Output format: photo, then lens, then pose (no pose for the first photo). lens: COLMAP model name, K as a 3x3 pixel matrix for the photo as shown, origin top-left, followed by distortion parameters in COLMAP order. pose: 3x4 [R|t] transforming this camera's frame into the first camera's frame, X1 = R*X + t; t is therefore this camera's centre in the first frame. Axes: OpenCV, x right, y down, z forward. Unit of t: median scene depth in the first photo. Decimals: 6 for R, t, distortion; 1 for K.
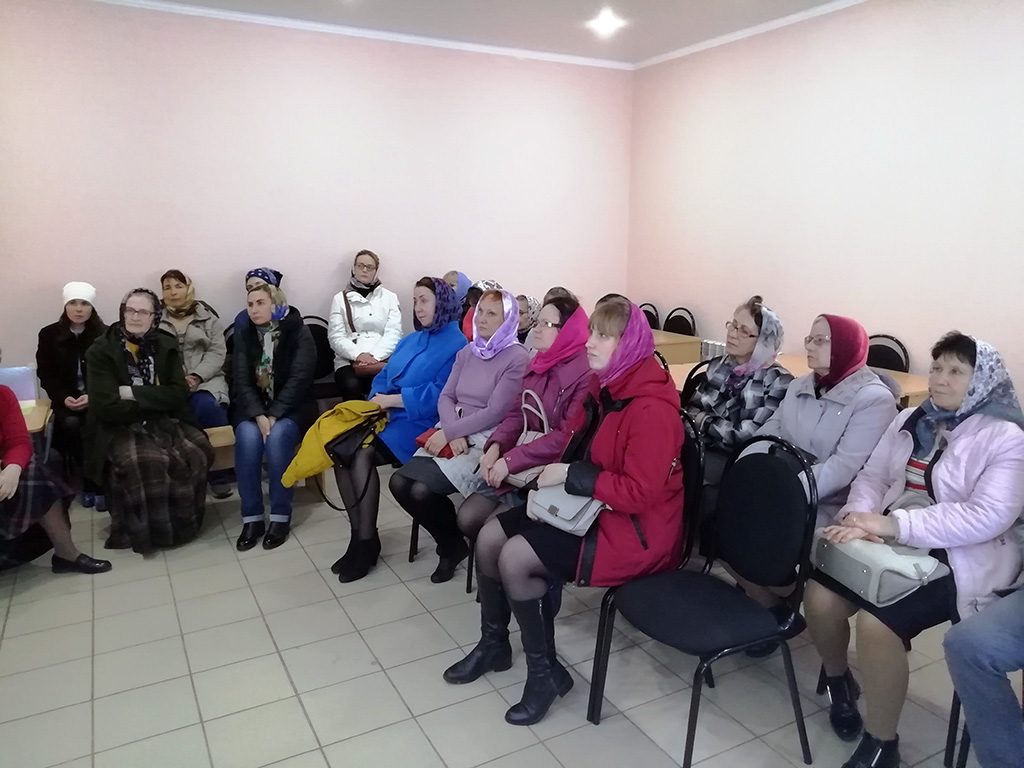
lens RADIAL K [[782.6, 0, 519.4], [0, 782.6, 391.1], [0, 0, 1]] dist [0.053478, -0.022560]
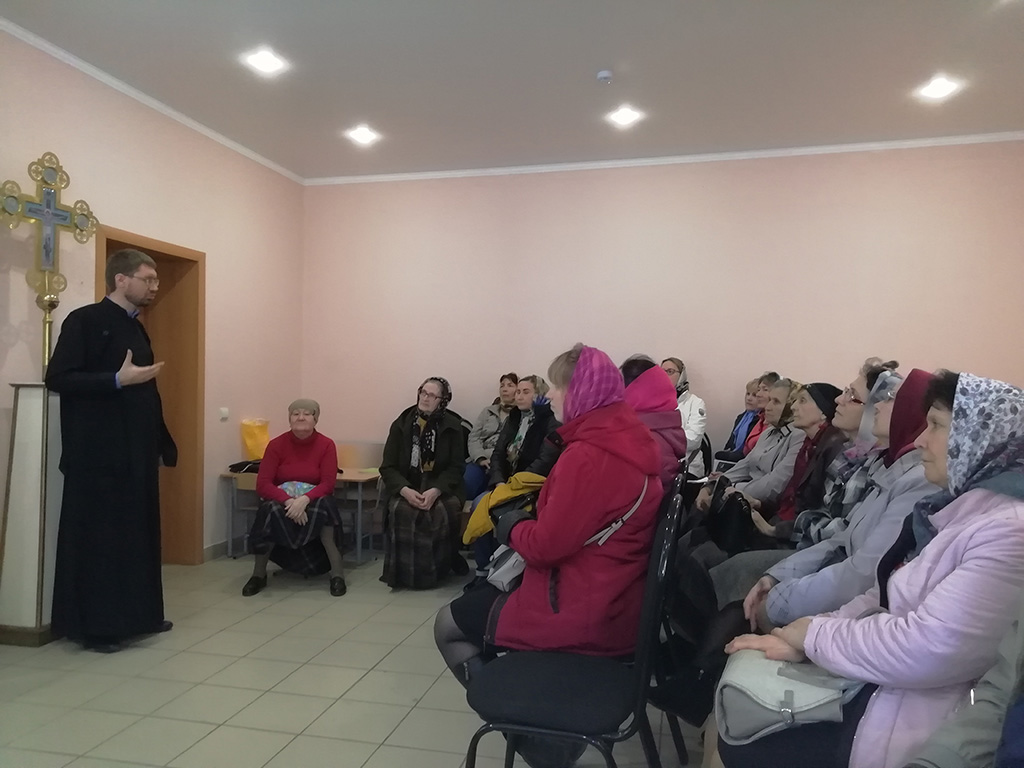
lens RADIAL K [[782.6, 0, 515.4], [0, 782.6, 380.7], [0, 0, 1]] dist [0.053478, -0.022560]
pose [[0.740371, -0.007088, -0.672161, 0.528834], [-0.135688, 0.977785, -0.159769, 0.068317], [0.658361, 0.209492, 0.722961, 0.215468]]
